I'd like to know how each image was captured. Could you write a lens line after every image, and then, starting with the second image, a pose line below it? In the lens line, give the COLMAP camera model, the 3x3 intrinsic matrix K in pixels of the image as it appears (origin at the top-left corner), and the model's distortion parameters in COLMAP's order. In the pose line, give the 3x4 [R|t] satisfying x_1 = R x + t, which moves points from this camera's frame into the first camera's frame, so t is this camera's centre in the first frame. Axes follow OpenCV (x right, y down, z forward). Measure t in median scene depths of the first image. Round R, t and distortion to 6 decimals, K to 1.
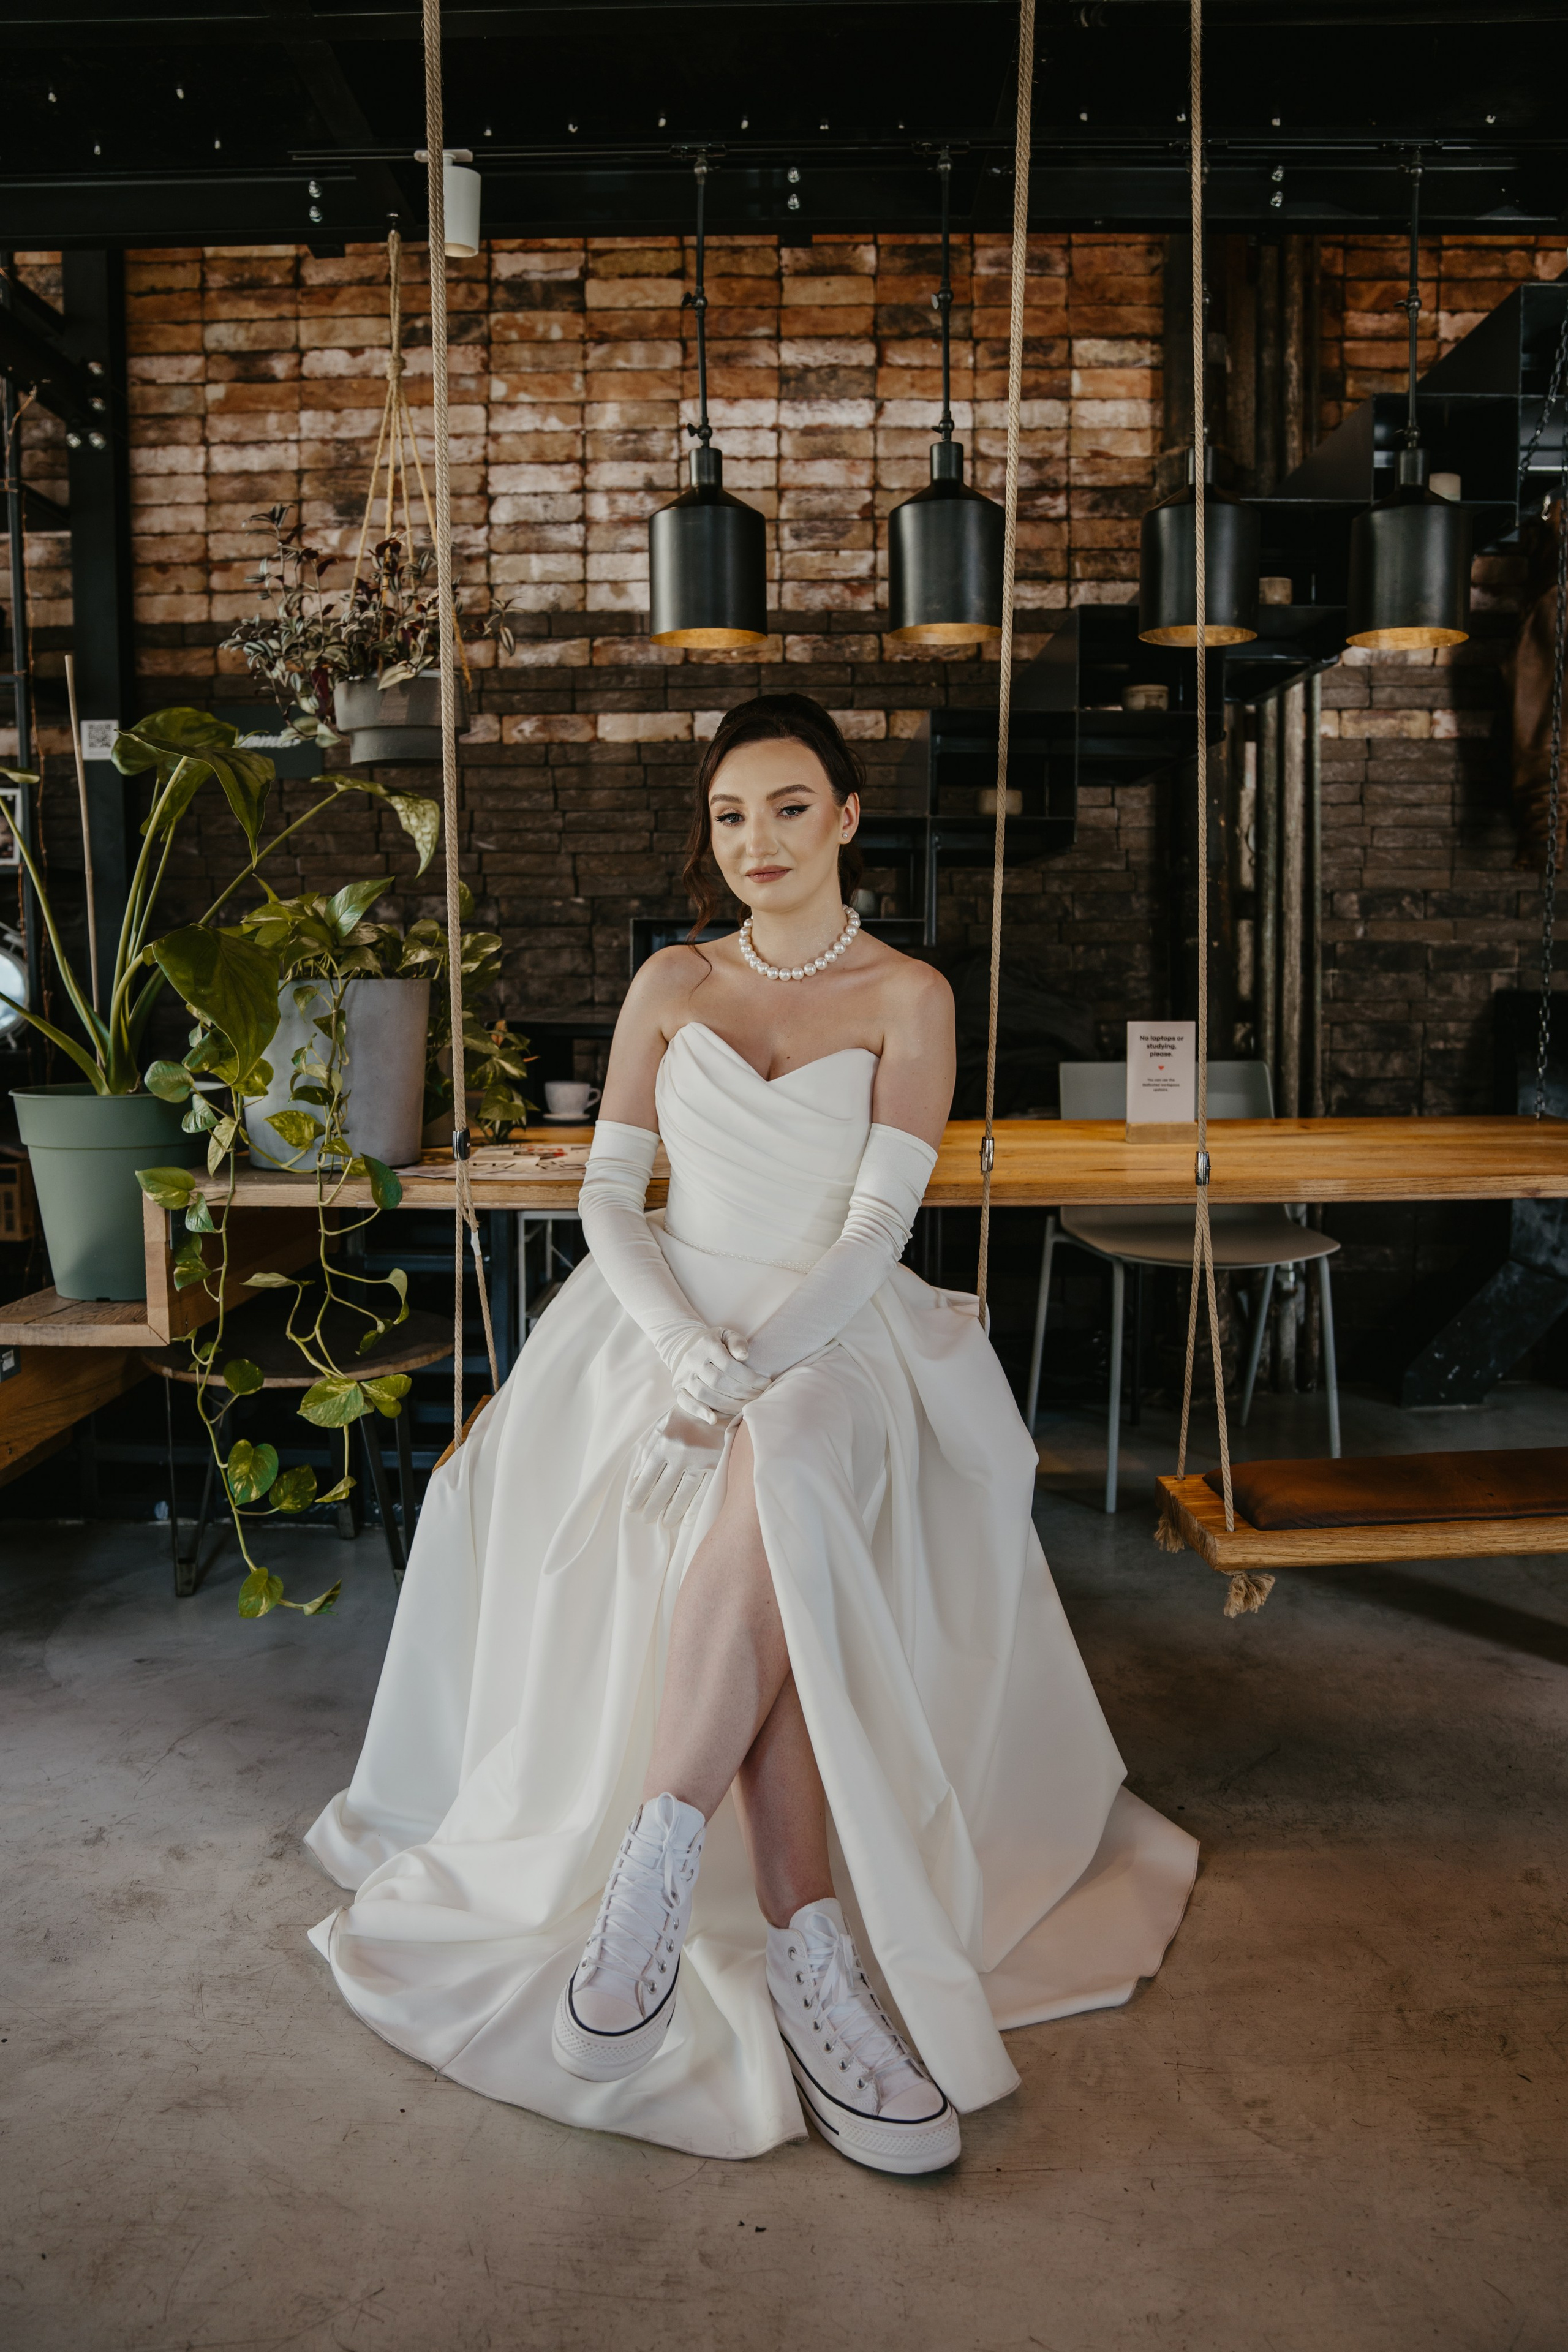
lens RADIAL K [[1710.0, 0, 768.7], [0, 1710.0, 1169.8], [0, 0, 1]] dist [-0.131563, 0.098993]
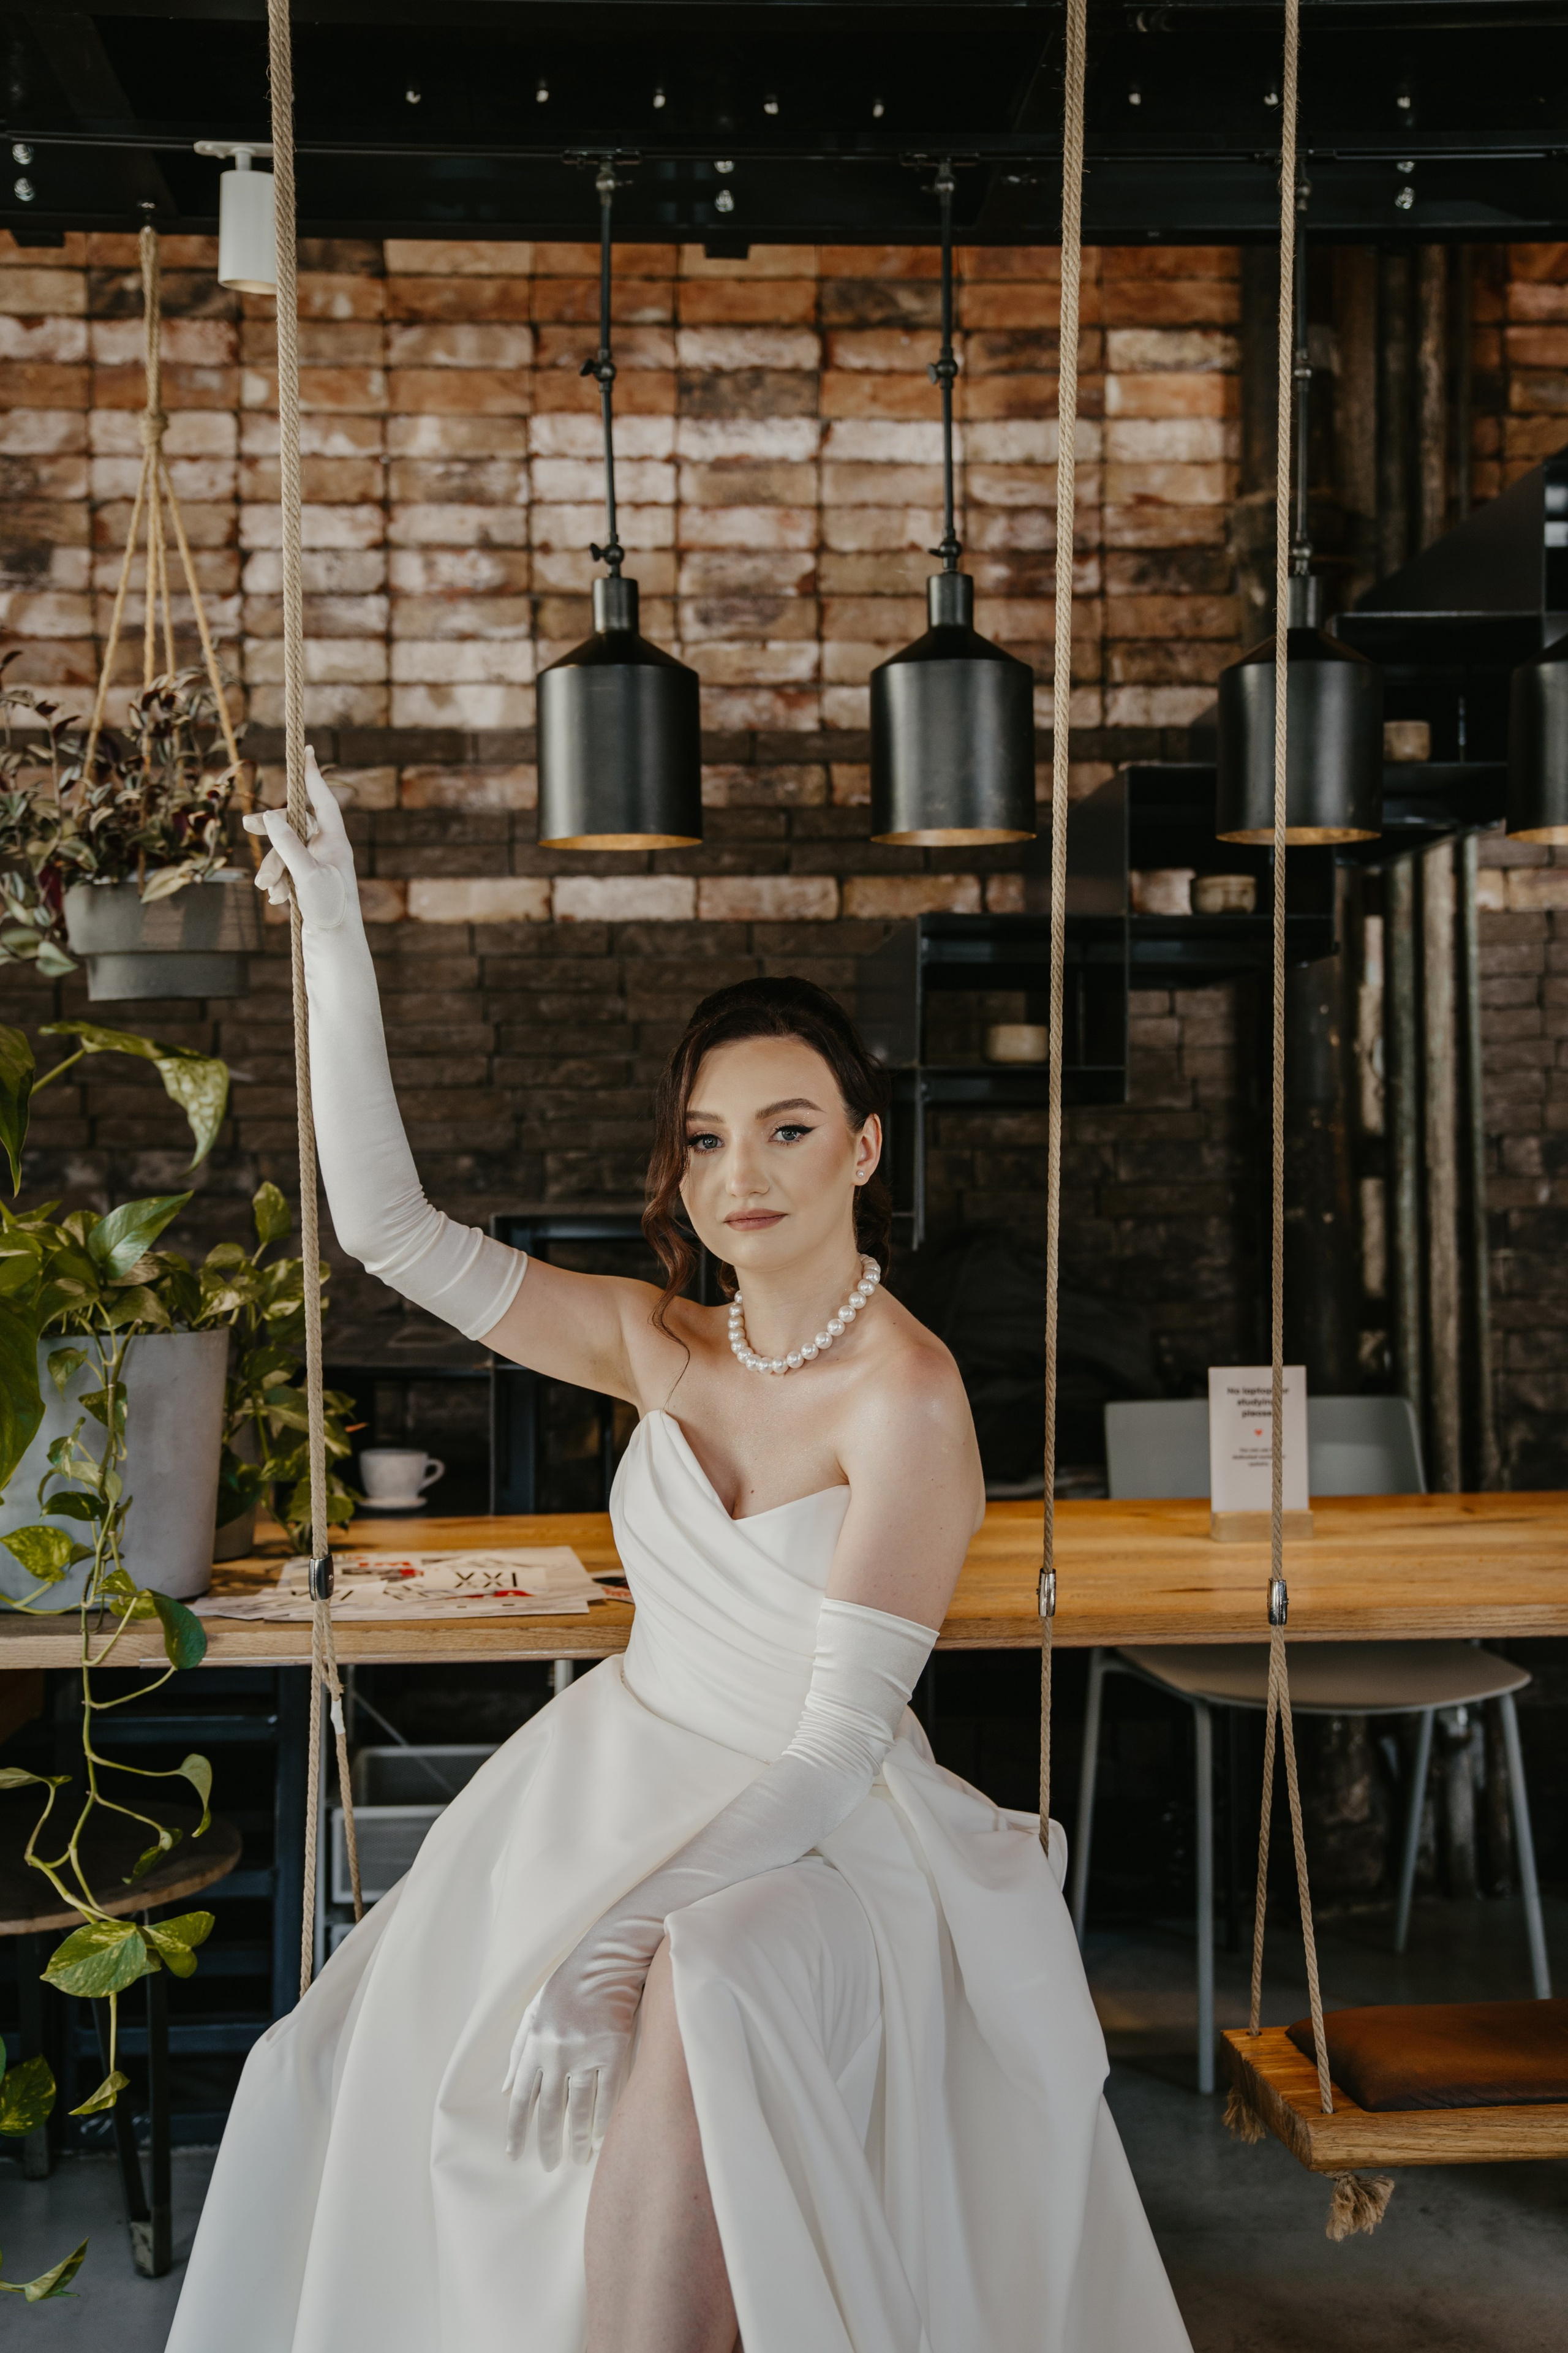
lens RADIAL K [[2916.8, 0, 789.3], [0, 2916.8, 1173.1], [0, 0, 1]] dist [0.070022, 0.223412]
pose [[0.997088, -0.004840, 0.076108, -0.040566], [0.013048, 0.994096, -0.107721, -0.028288], [-0.075137, 0.108401, 0.991264, -0.148311]]
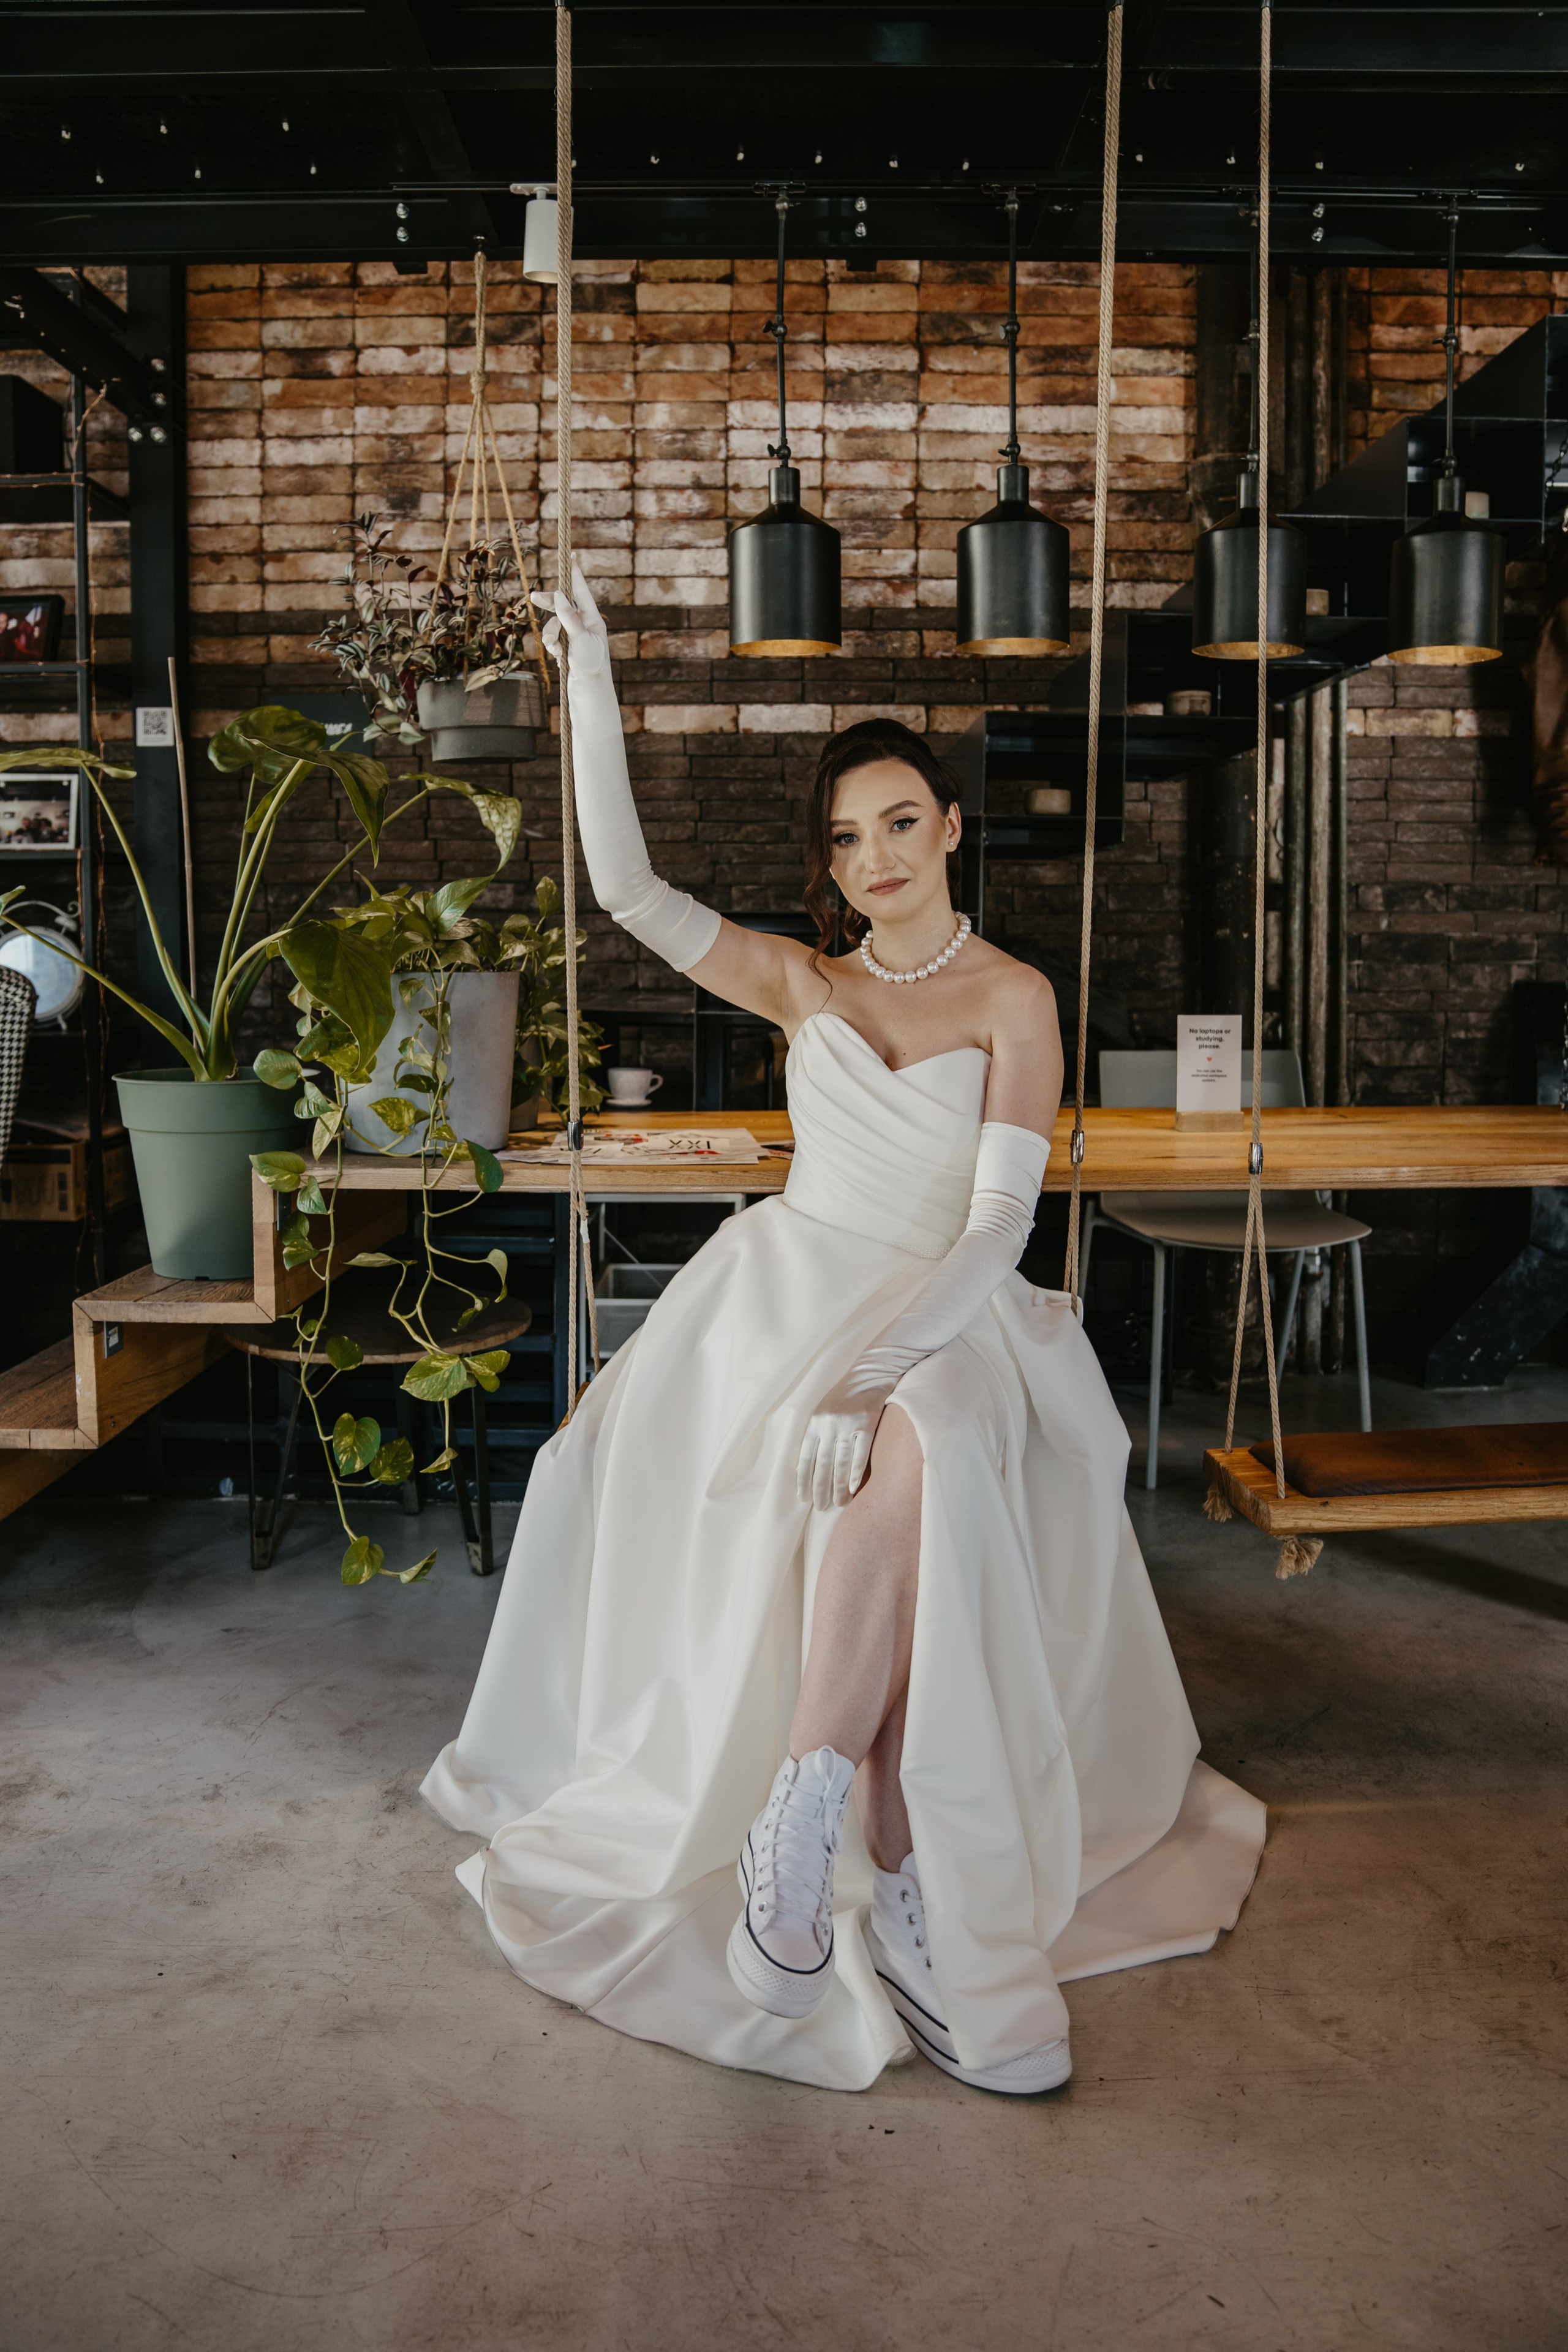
lens RADIAL K [[1762.7, 0, 770.5], [0, 1762.7, 1117.4], [0, 0, 1]] dist [-0.137237, 0.104462]
pose [[0.999856, 0.005431, 0.016091, -0.041618], [-0.005163, 0.999848, -0.016642, -0.003739], [-0.016179, 0.016556, 0.999732, -0.053607]]
